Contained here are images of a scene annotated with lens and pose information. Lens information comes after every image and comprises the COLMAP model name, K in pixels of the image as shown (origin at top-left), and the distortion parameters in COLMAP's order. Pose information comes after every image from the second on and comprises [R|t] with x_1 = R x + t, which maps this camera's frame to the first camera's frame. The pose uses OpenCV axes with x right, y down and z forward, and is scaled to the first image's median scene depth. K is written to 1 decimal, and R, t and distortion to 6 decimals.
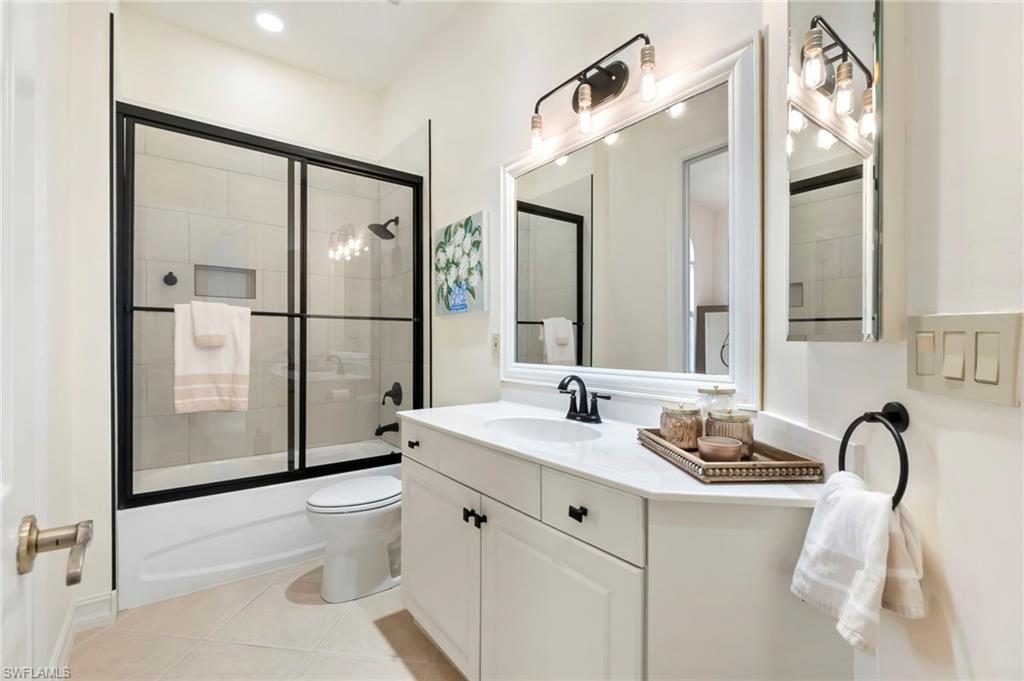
lens RADIAL K [[443.9, 0, 502.4], [0, 443.9, 338.3], [0, 0, 1]] dist [-0.001389, 0.000108]
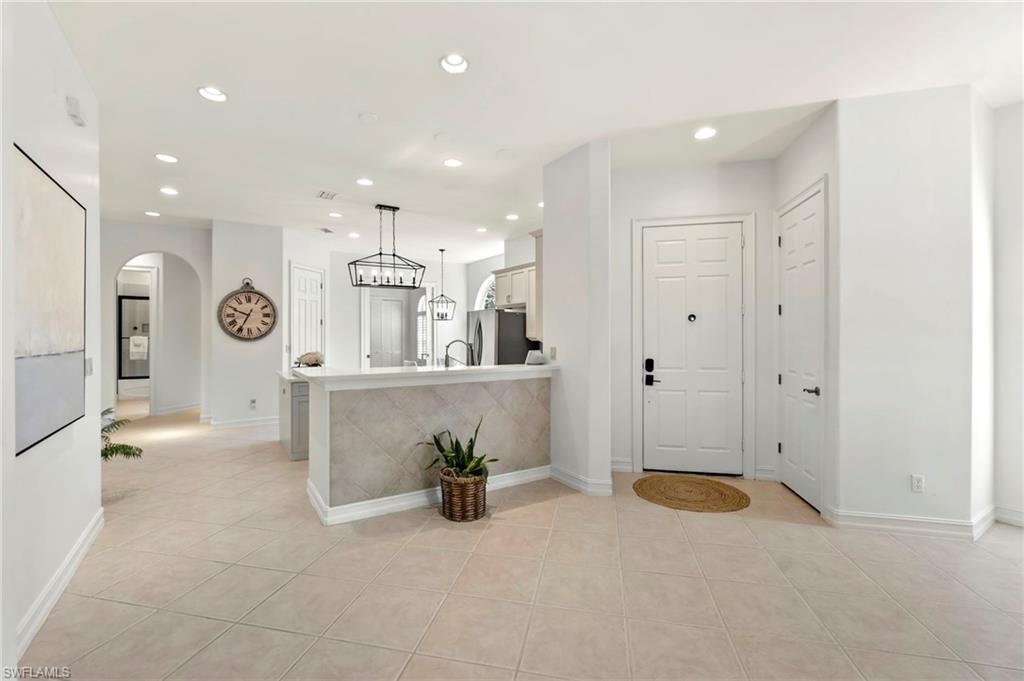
lens RADIAL K [[443.9, 0, 502.4], [0, 443.9, 338.3], [0, 0, 1]] dist [-0.001389, 0.000108]
pose [[0.997037, -0.002488, -0.076879, 3.541997], [0.002451, 0.999997, -0.000576, -0.048443], [0.076880, 0.000386, 0.997040, -3.369188]]
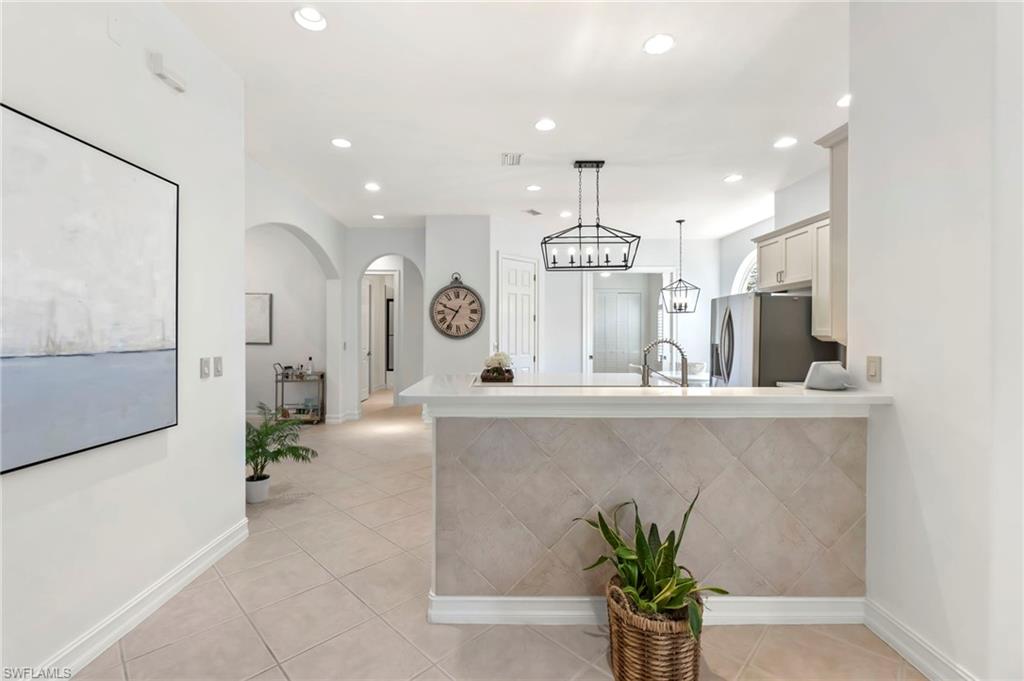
lens RADIAL K [[443.9, 0, 502.4], [0, 443.9, 338.3], [0, 0, 1]] dist [-0.001389, 0.000108]
pose [[0.801315, 0.003624, -0.598232, 3.545855], [-0.001631, 0.999991, 0.003872, -0.050566], [0.598241, -0.002127, 0.801313, -2.541583]]
